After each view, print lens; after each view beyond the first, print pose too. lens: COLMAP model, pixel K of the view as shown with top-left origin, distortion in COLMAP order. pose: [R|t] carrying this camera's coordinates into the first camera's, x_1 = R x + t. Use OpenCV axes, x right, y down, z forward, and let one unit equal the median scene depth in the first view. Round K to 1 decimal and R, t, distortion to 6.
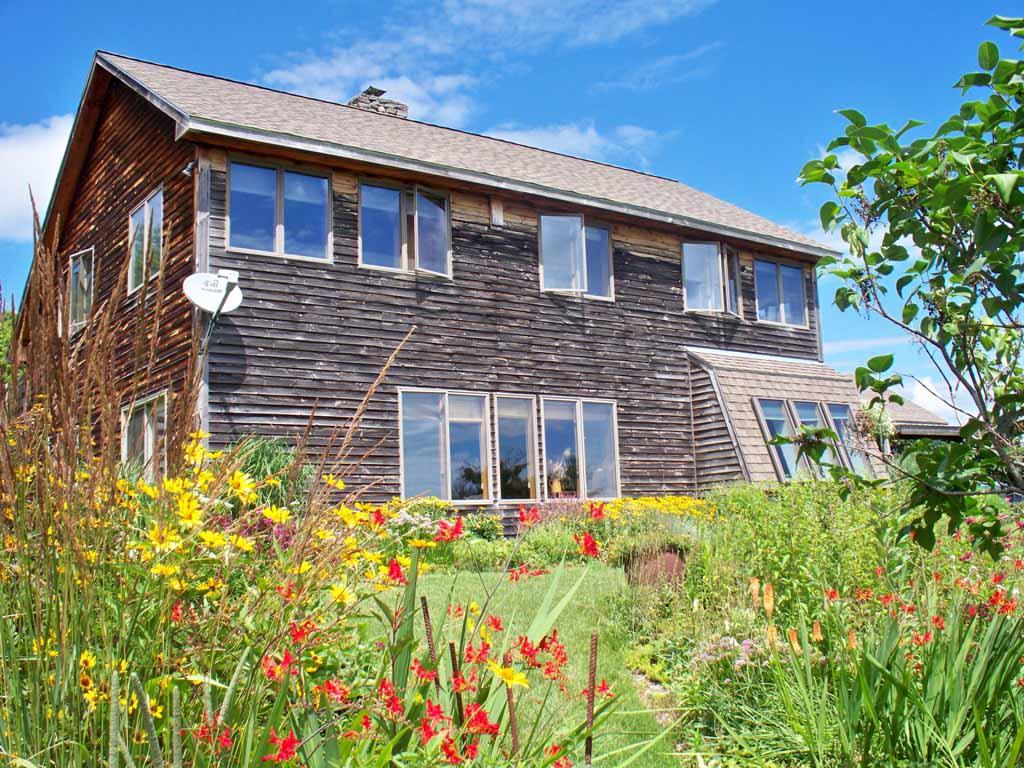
lens RADIAL K [[1064.8, 0, 513.2], [0, 1064.8, 388.1], [0, 0, 1]] dist [-0.137165, 0.000000]
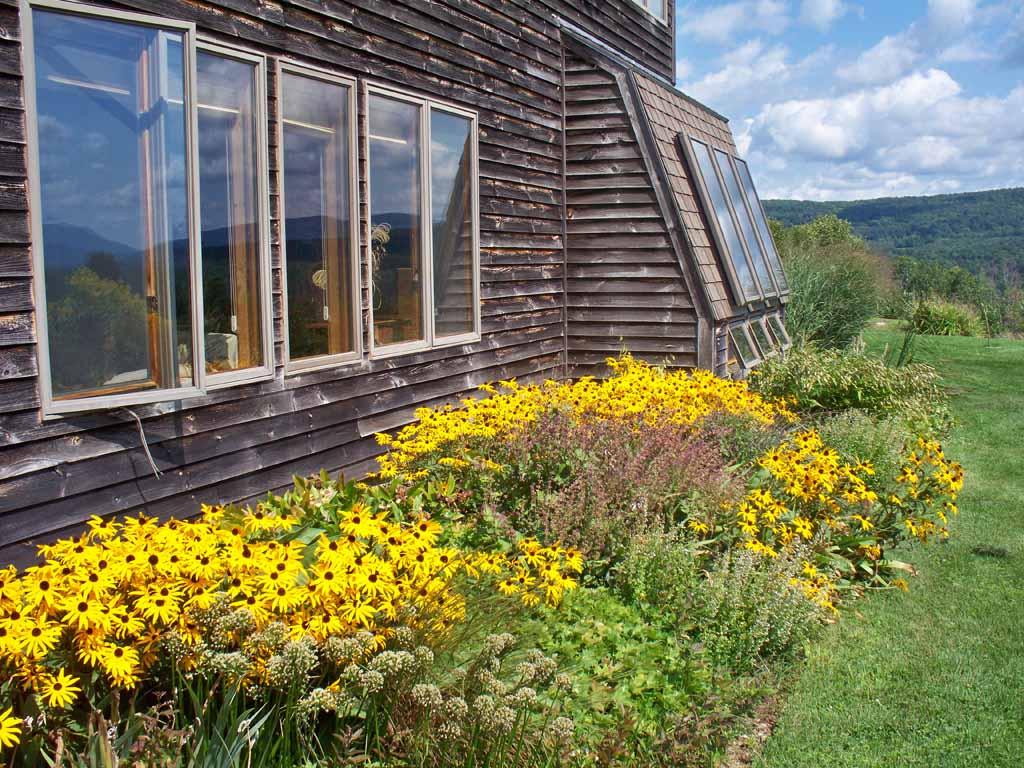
lens RADIAL K [[1064.8, 0, 509.4], [0, 1064.8, 385.4], [0, 0, 1]] dist [-0.137165, 0.000000]
pose [[0.867530, -0.024607, 0.496776, -0.114978], [-0.097895, 0.970791, 0.219044, 0.025025], [-0.487656, -0.238660, 0.839782, 0.611326]]
